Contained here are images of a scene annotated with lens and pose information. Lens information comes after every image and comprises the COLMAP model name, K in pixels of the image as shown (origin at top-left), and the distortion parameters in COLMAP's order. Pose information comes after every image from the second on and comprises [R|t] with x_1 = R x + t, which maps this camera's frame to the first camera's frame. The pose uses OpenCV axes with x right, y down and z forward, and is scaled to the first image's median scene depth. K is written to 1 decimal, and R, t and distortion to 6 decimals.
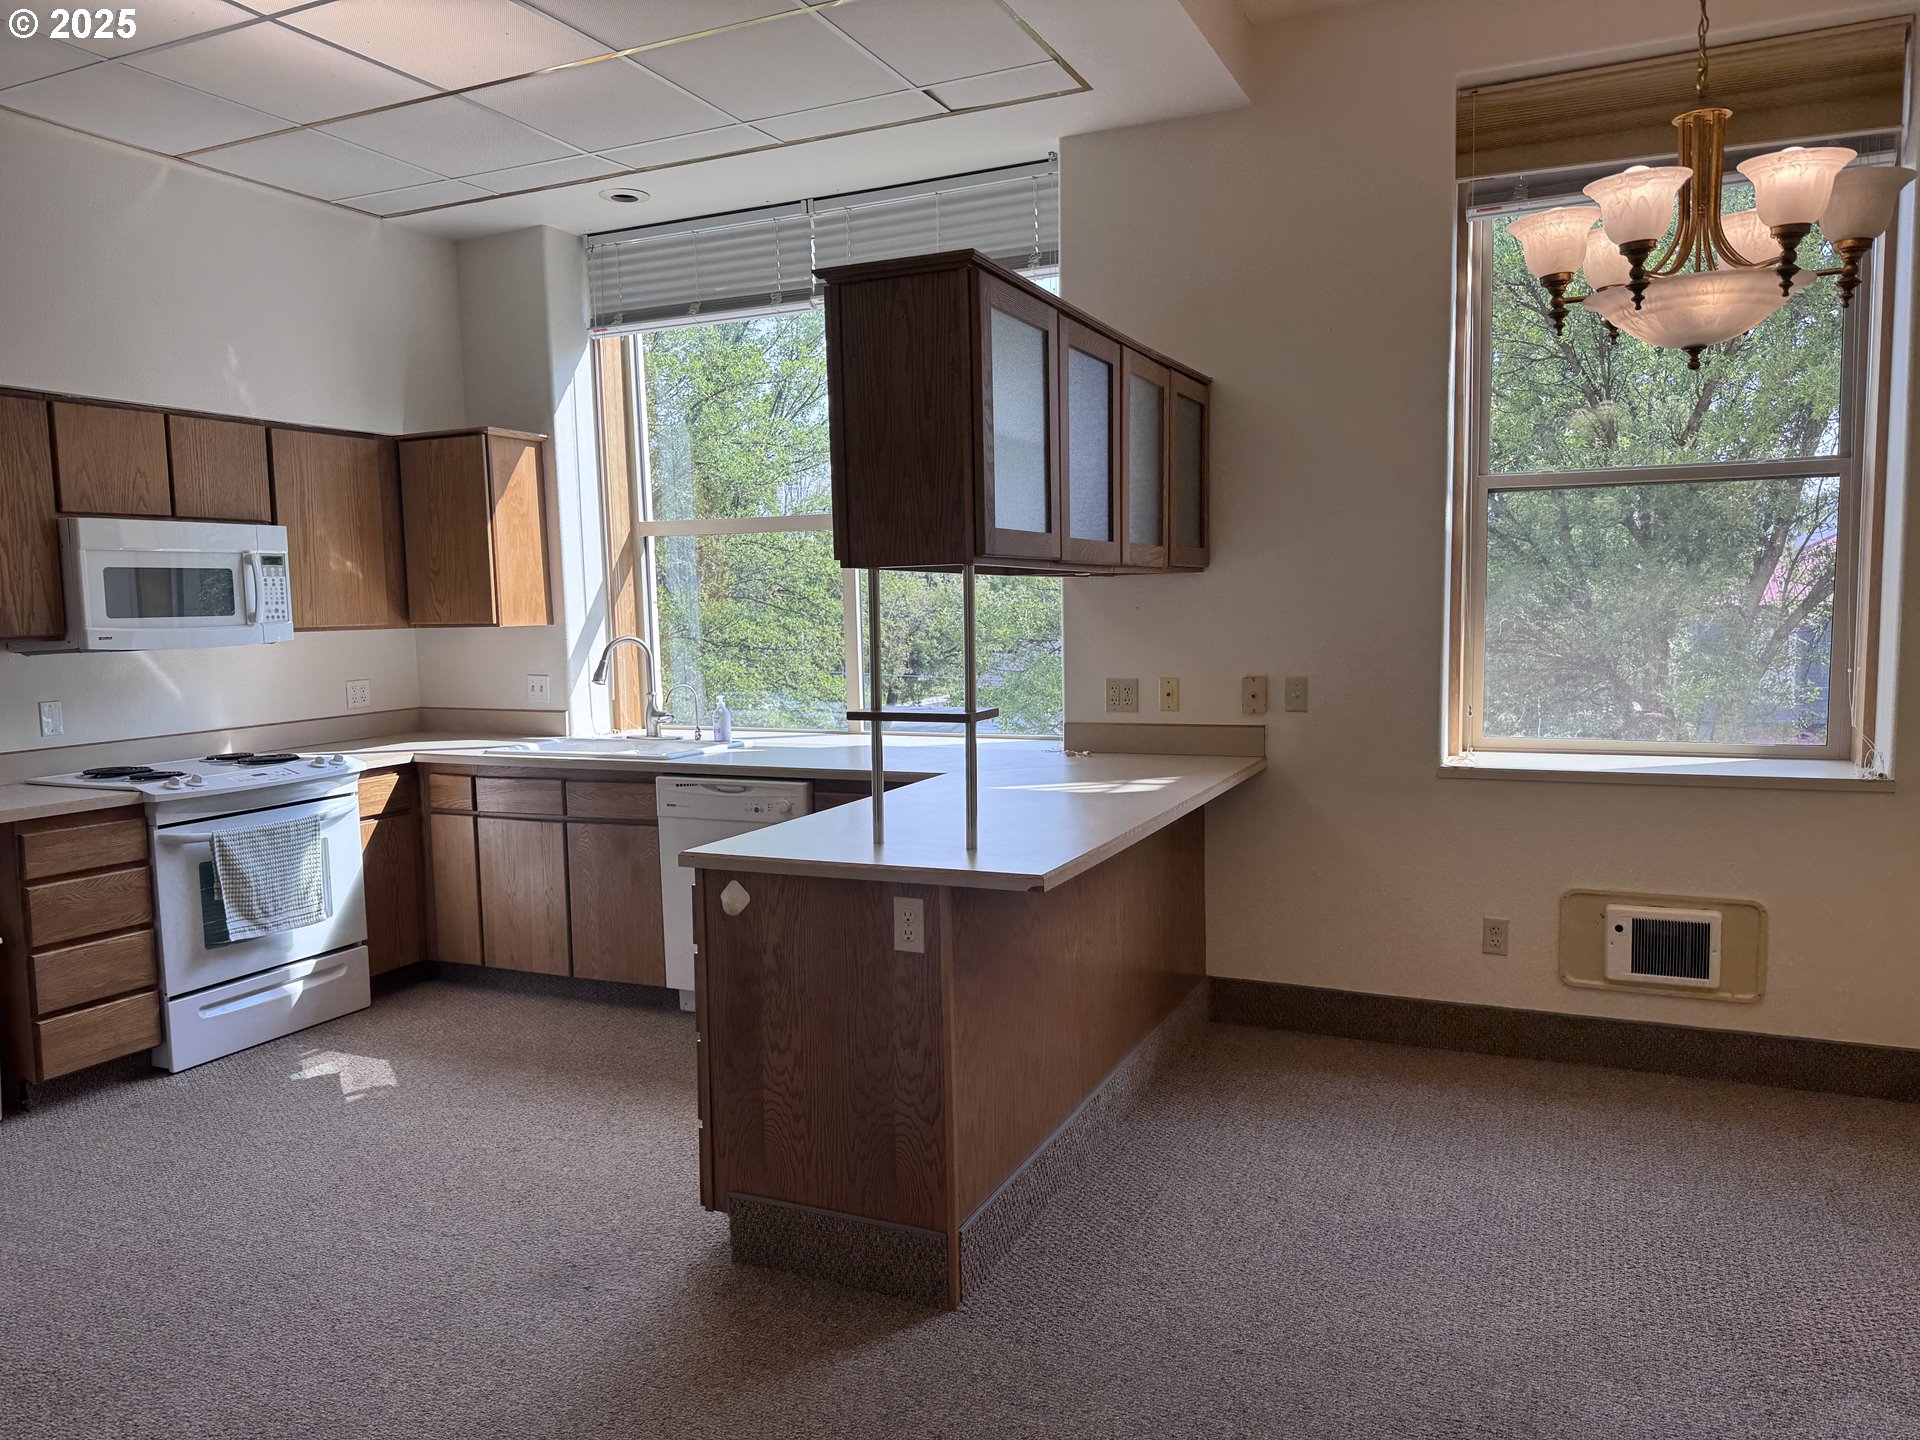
lens RADIAL K [[1366.8, 0, 990.3], [0, 1366.8, 711.1], [0, 0, 1]] dist [0.031000, -0.038653]
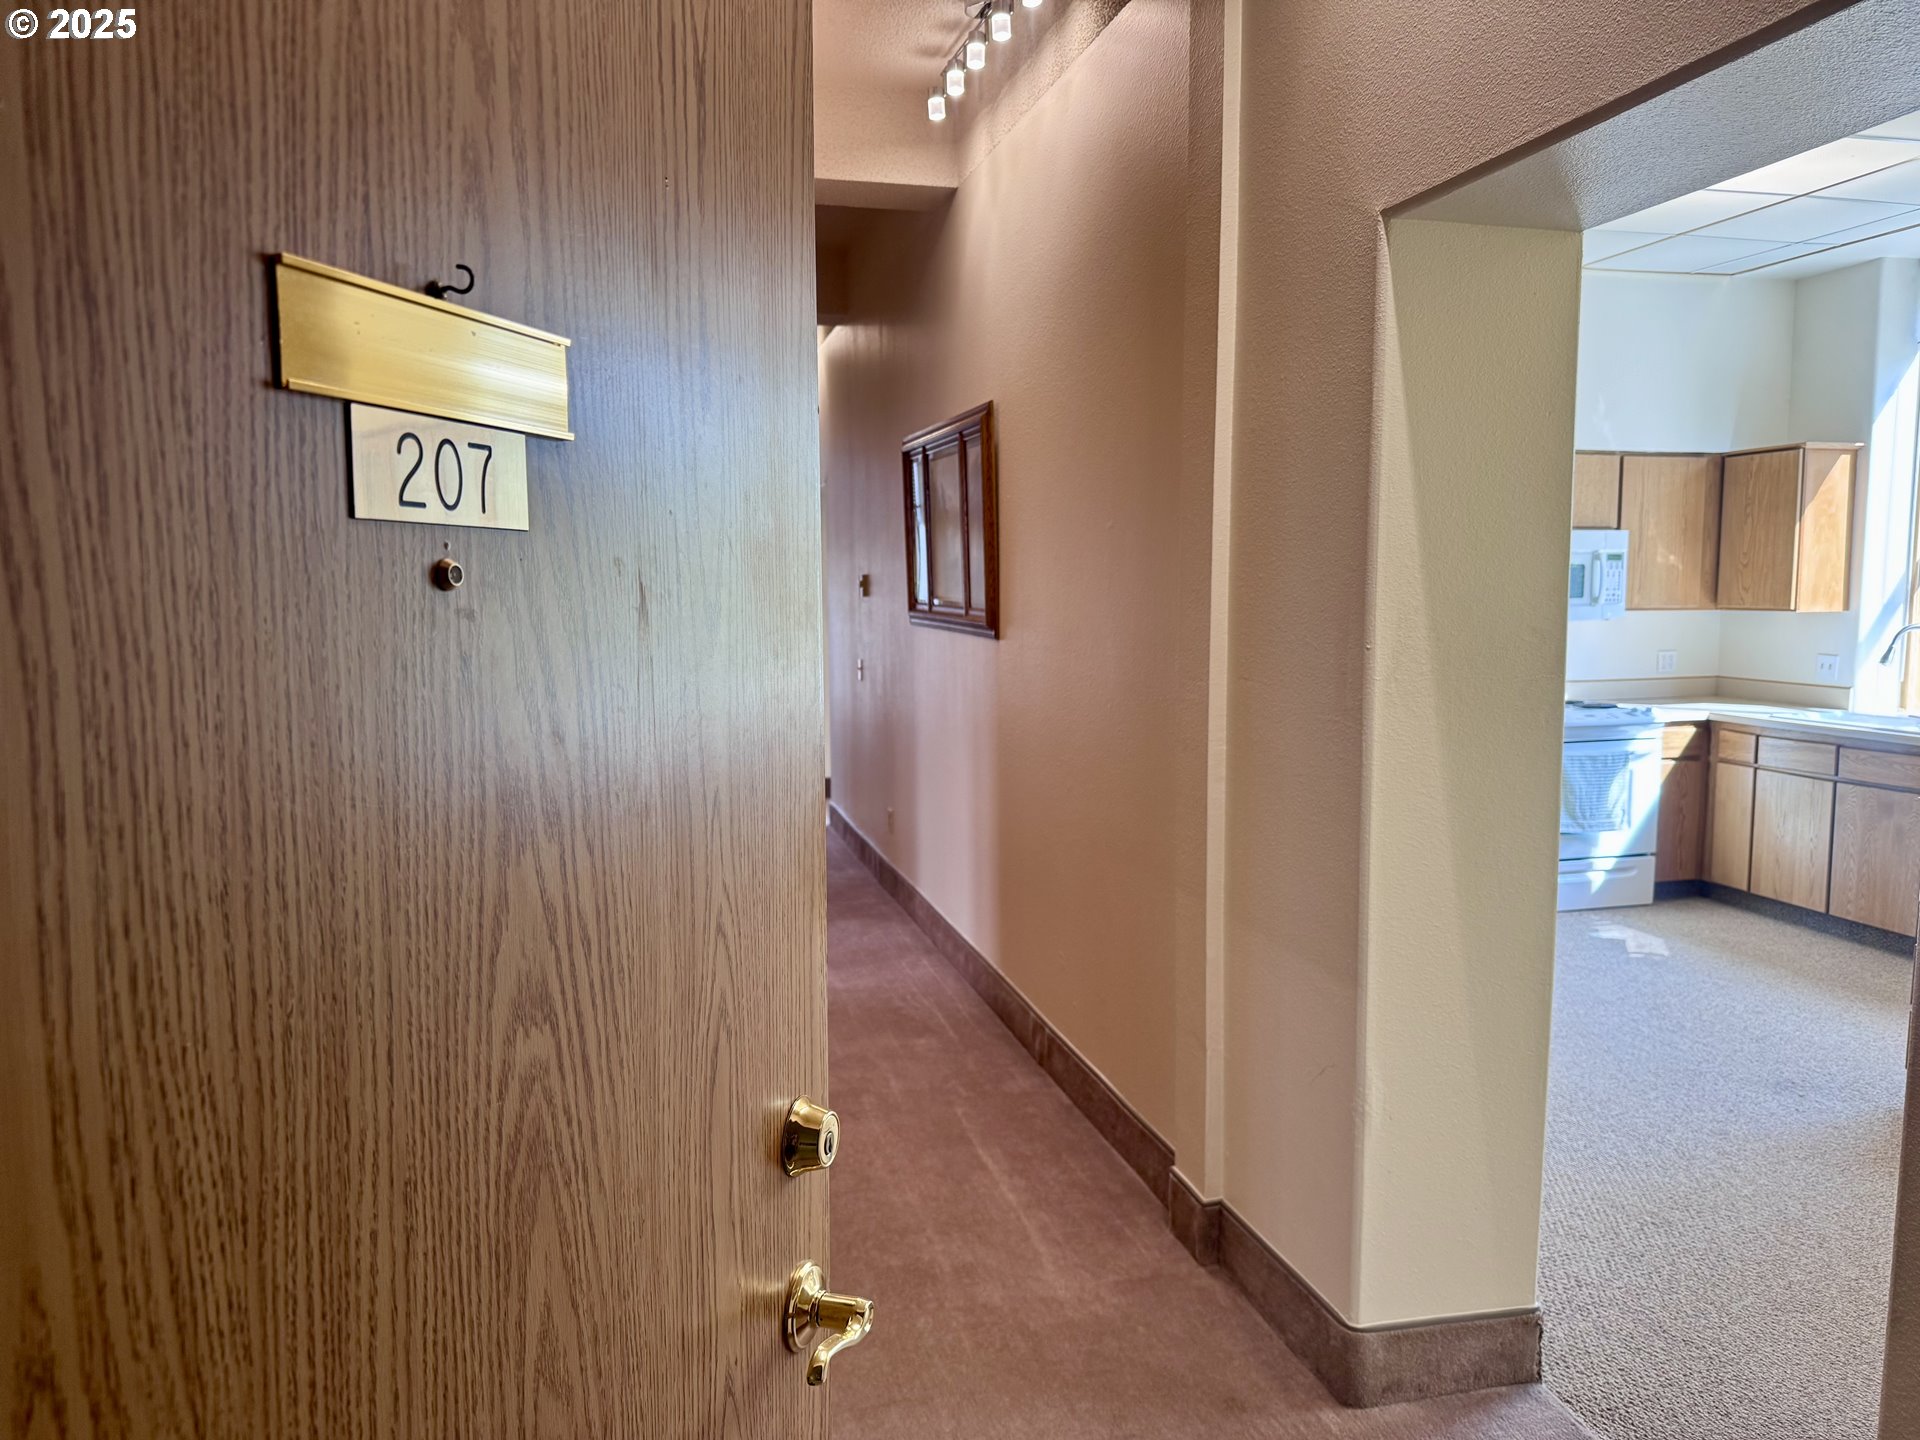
lens RADIAL K [[1366.8, 0, 965.7], [0, 1366.8, 734.9], [0, 0, 1]] dist [0.031000, -0.038653]
pose [[0.626500, 0.105831, -0.772203, 0.132441], [-0.072172, 0.994359, 0.077723, 0.003460], [0.776073, 0.007037, 0.630604, -0.333511]]
